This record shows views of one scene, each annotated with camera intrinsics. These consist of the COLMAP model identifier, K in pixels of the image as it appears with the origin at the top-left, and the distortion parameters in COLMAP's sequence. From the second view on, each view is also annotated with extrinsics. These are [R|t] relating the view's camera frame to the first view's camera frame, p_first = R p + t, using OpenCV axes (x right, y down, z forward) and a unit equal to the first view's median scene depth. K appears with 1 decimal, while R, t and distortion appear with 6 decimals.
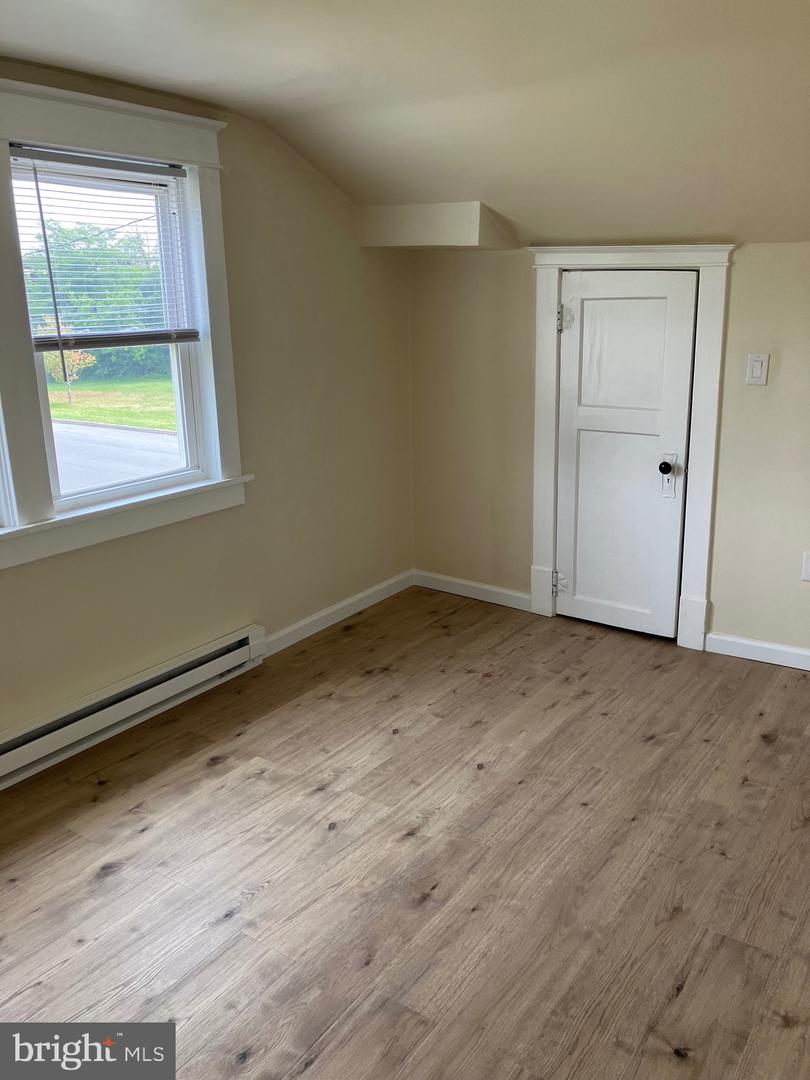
lens RADIAL K [[895.2, 0, 401.6], [0, 895.2, 544.5], [0, 0, 1]] dist [0.004387, -0.001331]
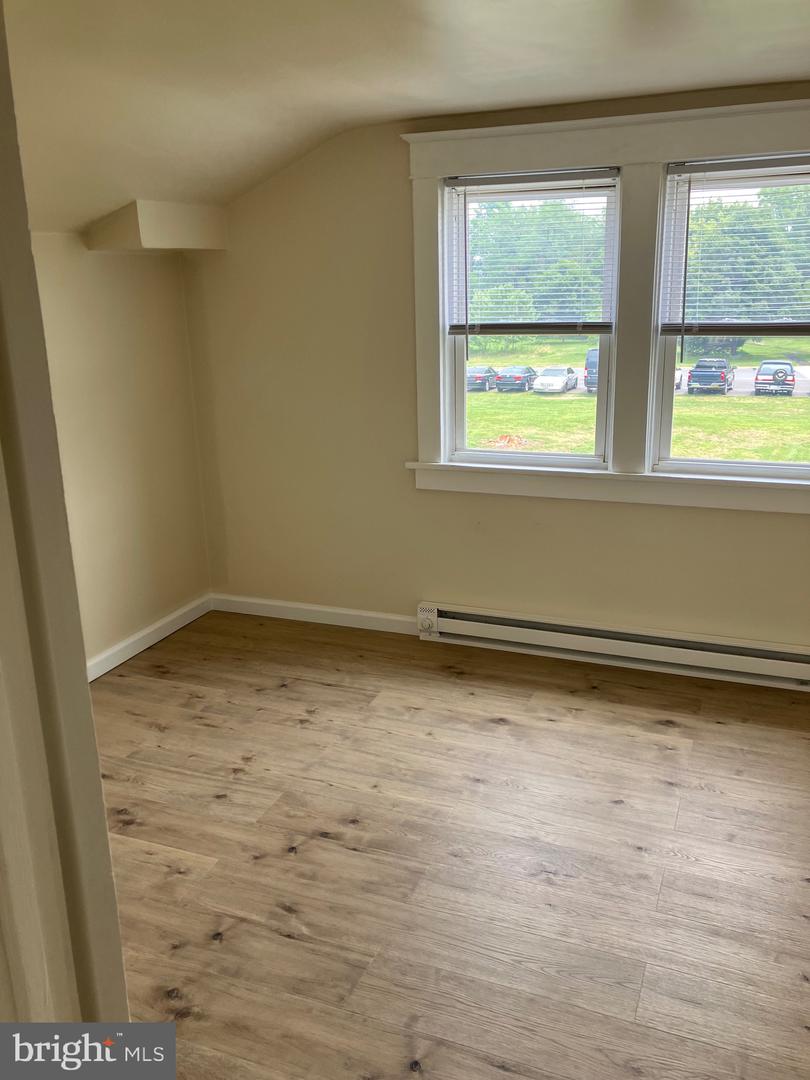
lens RADIAL K [[876.8, 0, 405.0], [0, 876.8, 540.0], [0, 0, 1]] dist [0.000834, 0.002021]
pose [[0.207797, 0.279149, -0.937495, 0.710428], [-0.242881, 0.943125, 0.226990, -0.140453], [0.947539, 0.180532, 0.263778, 0.413570]]
